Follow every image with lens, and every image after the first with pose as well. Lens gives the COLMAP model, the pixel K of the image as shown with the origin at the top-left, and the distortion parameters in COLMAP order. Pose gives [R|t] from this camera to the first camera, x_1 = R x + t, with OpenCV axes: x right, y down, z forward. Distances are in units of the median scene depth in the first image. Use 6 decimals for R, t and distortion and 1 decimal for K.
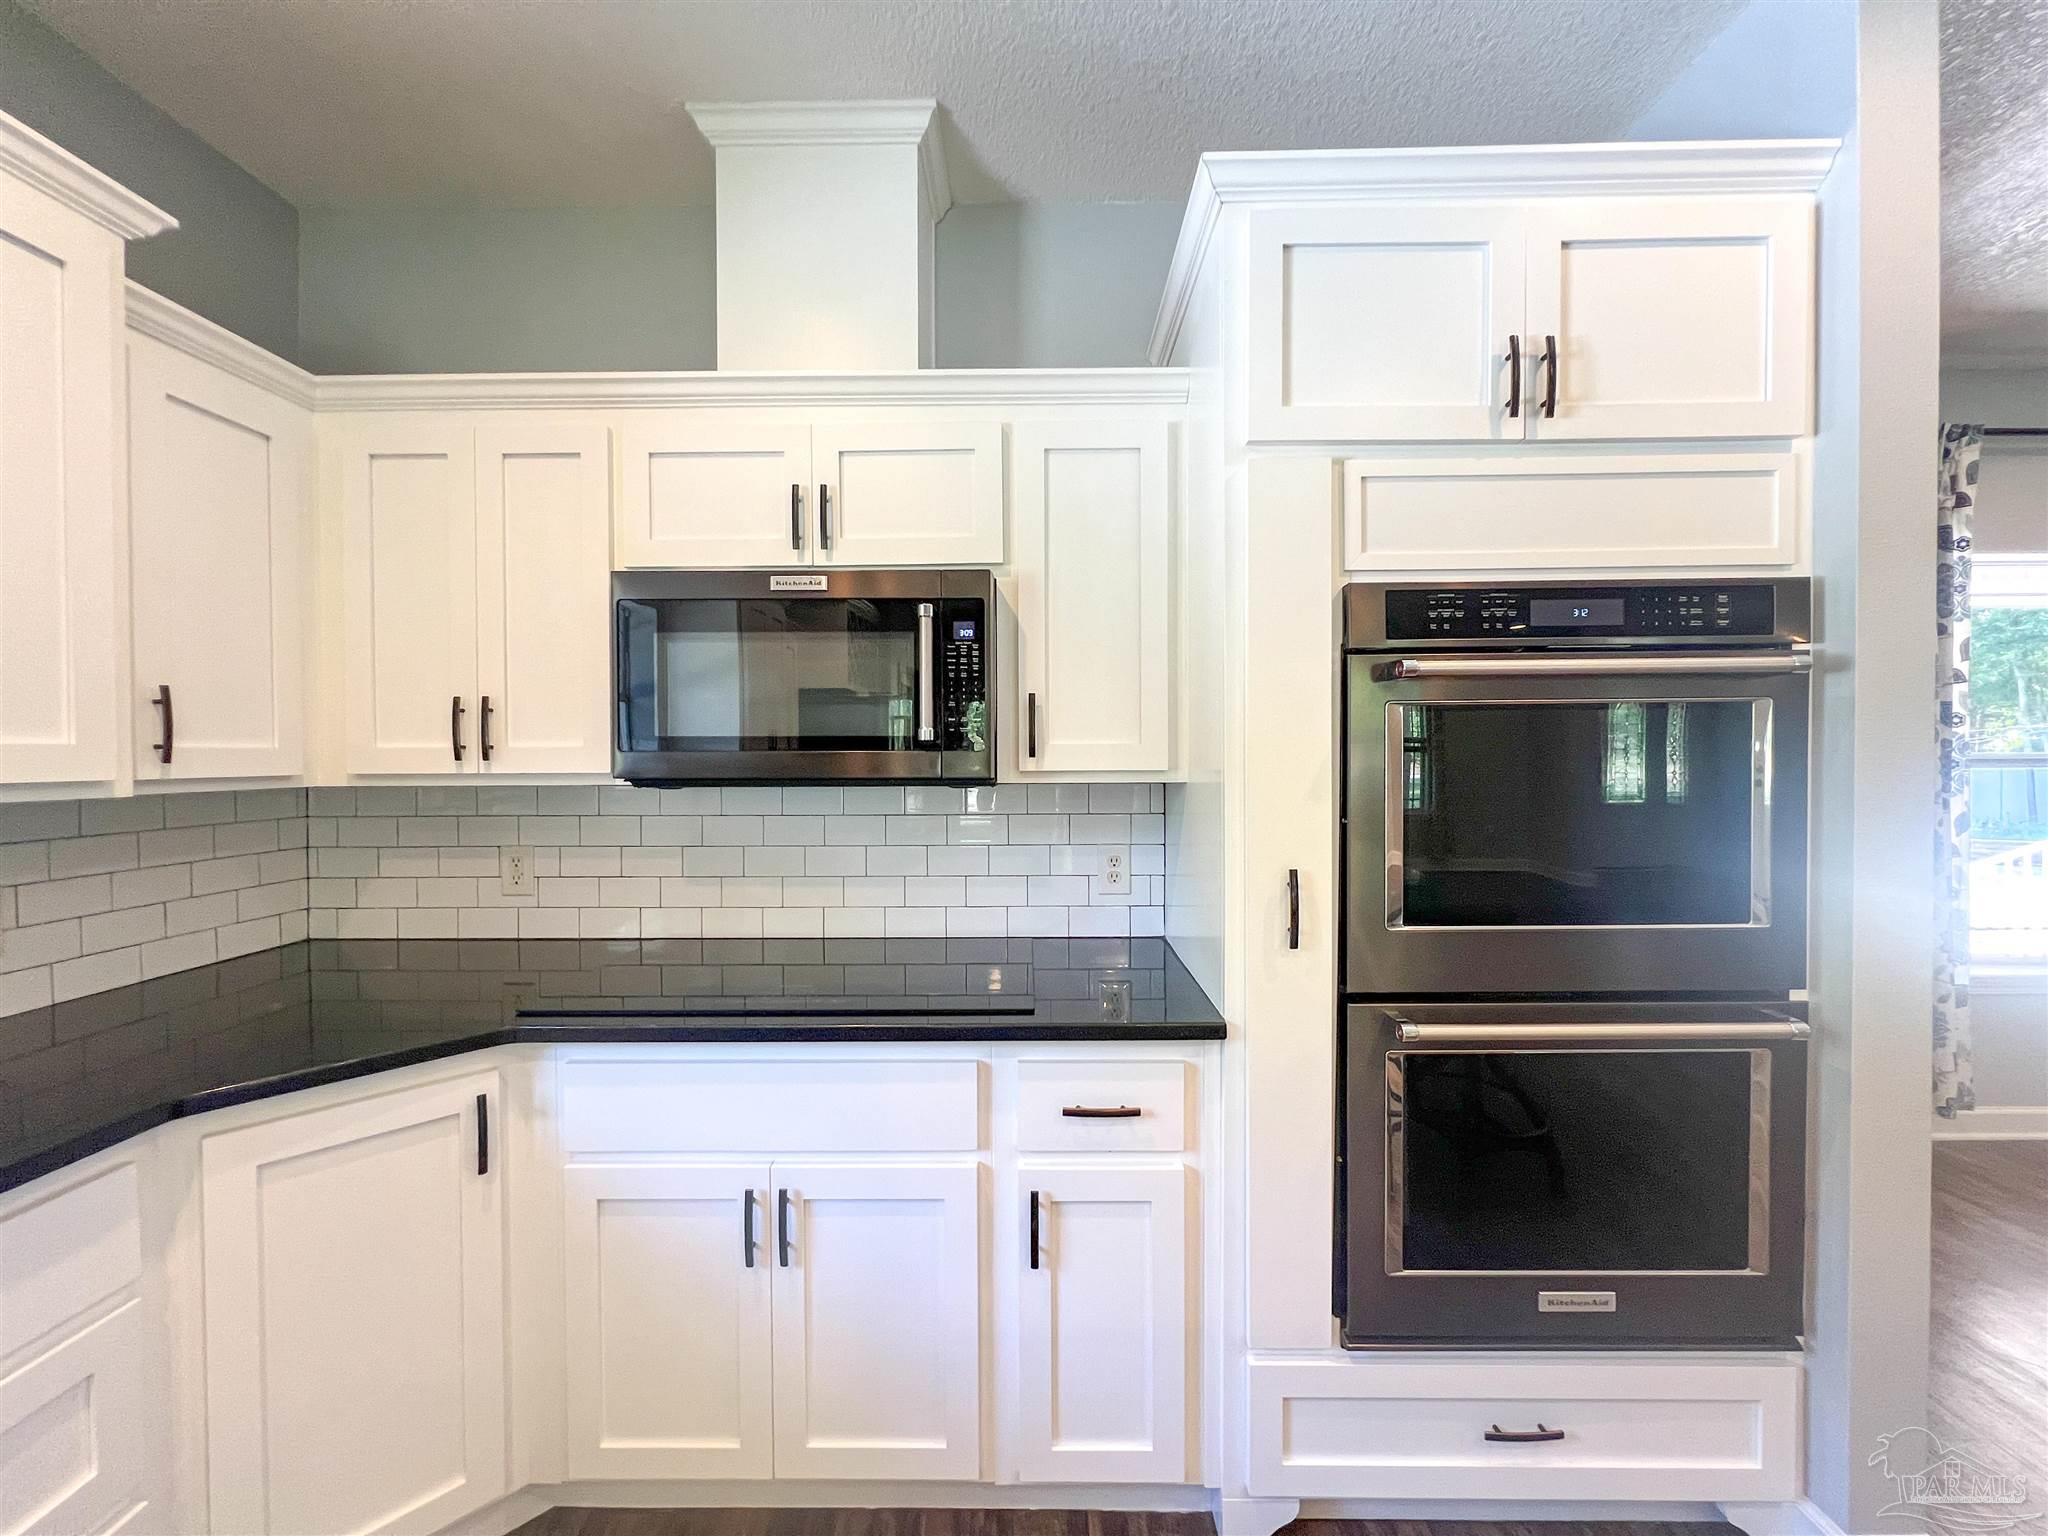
lens RADIAL K [[817.1, 0, 1024.0], [0, 817.1, 768.0], [0, 0, 1]] dist [-0.002033, 0.000313]
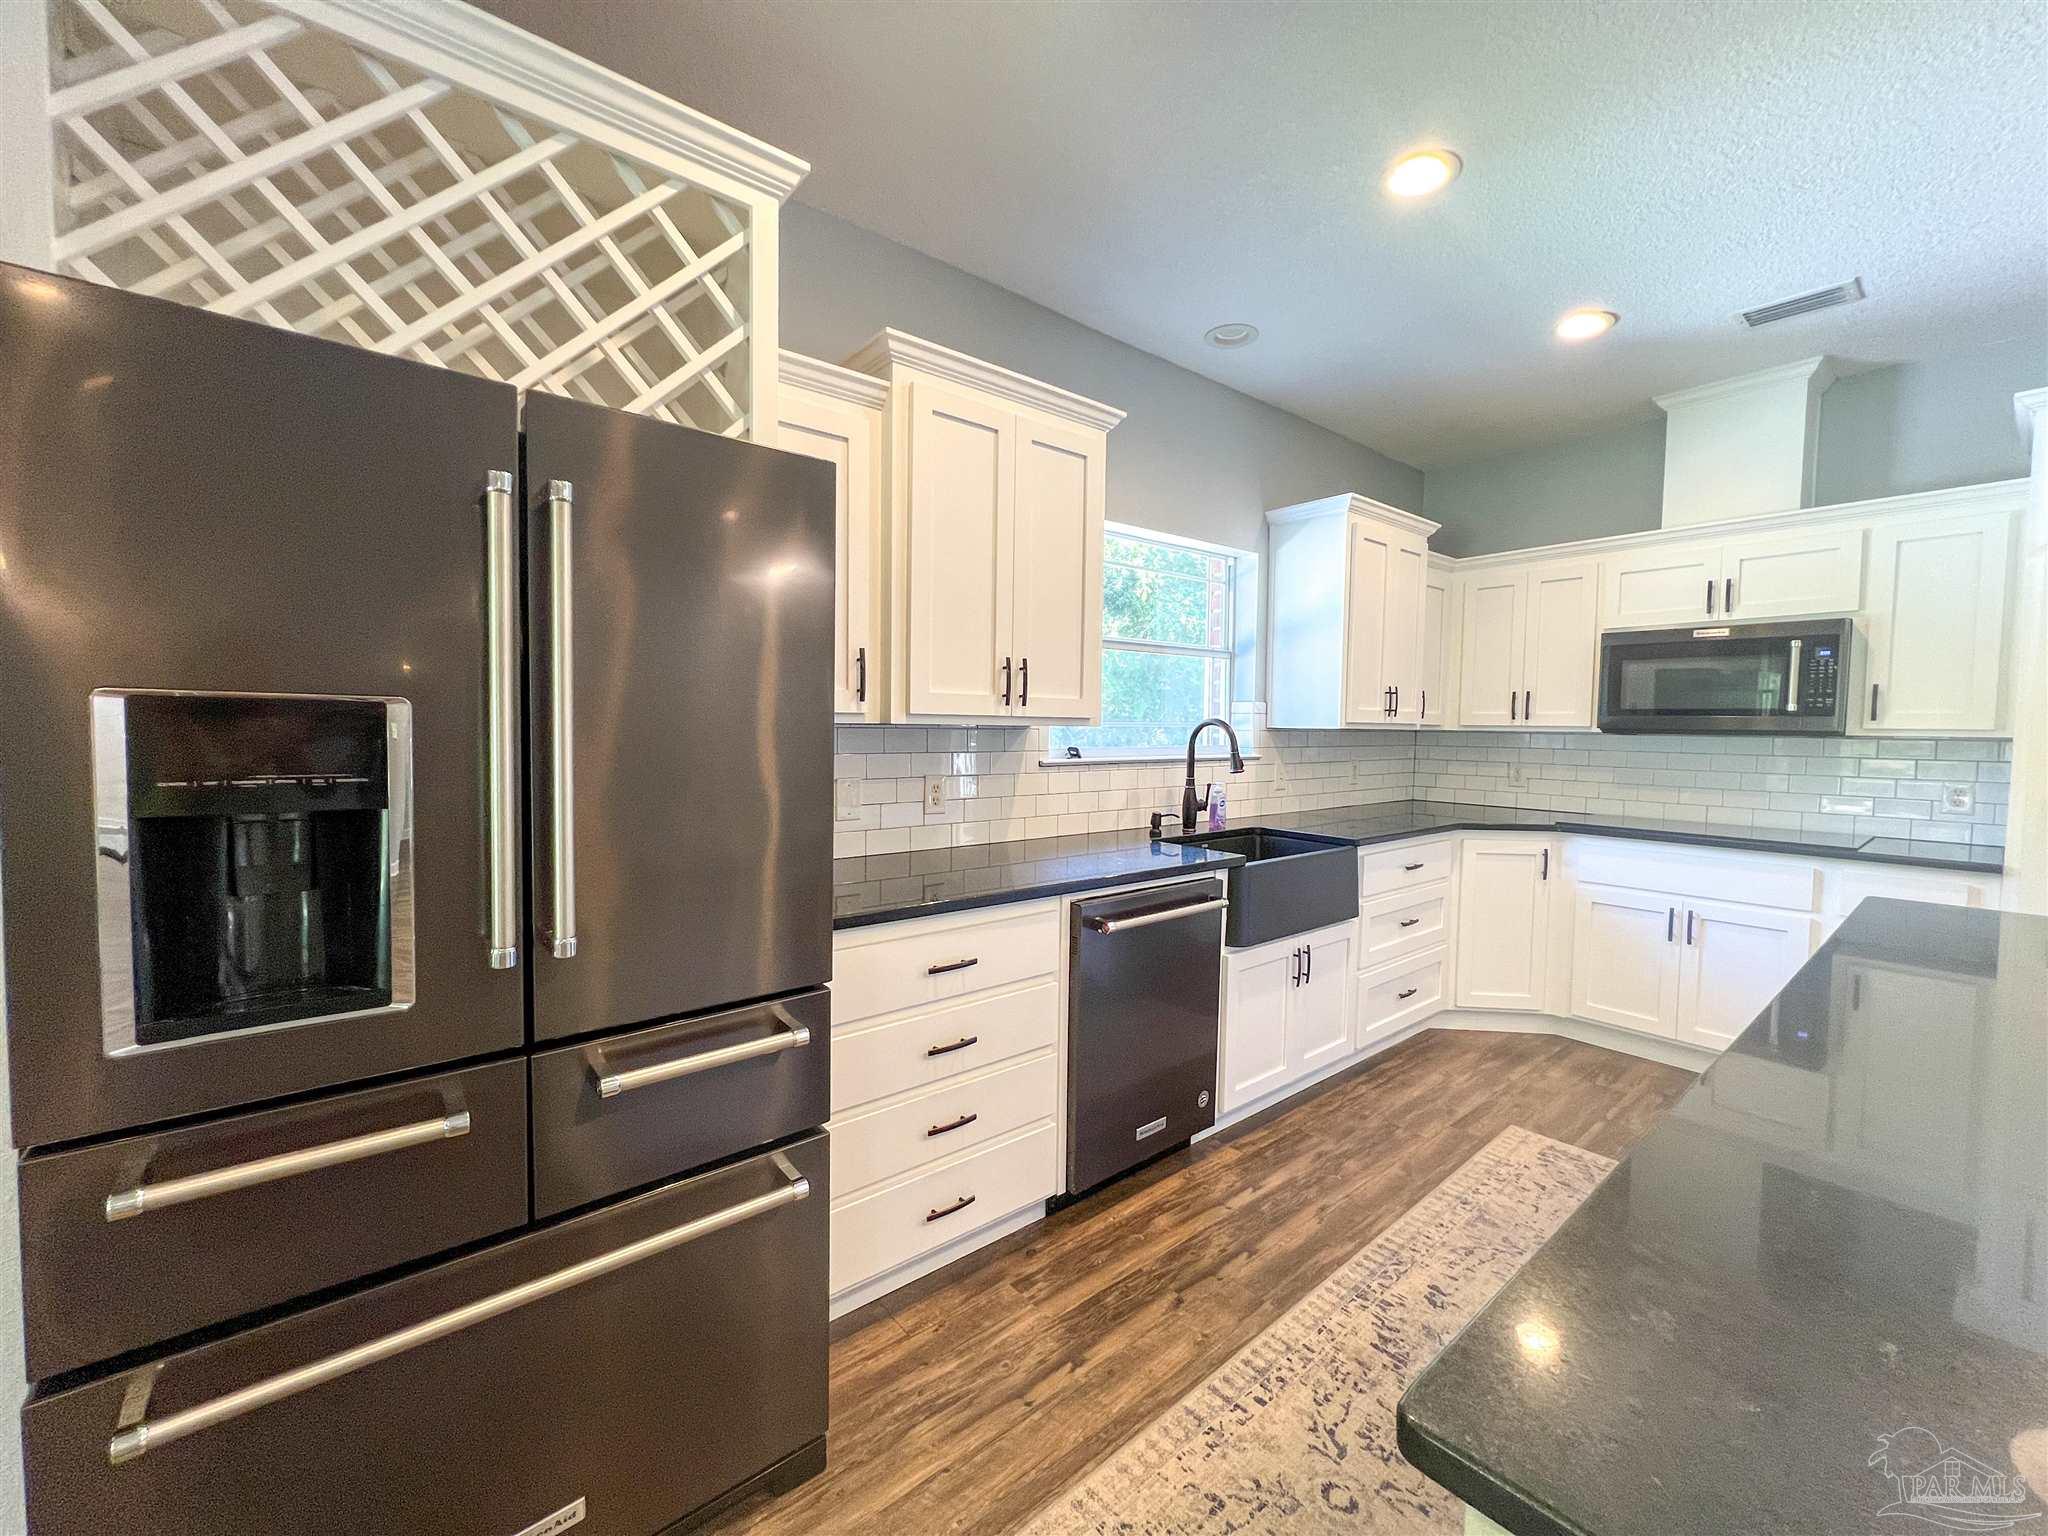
lens RADIAL K [[817.1, 0, 1024.0], [0, 817.1, 768.0], [0, 0, 1]] dist [-0.002033, 0.000313]
pose [[0.638973, 0.053408, -0.767373, 0.192620], [-0.024372, 0.998492, 0.049200, 0.046095], [0.768843, -0.012735, 0.639311, -1.508810]]
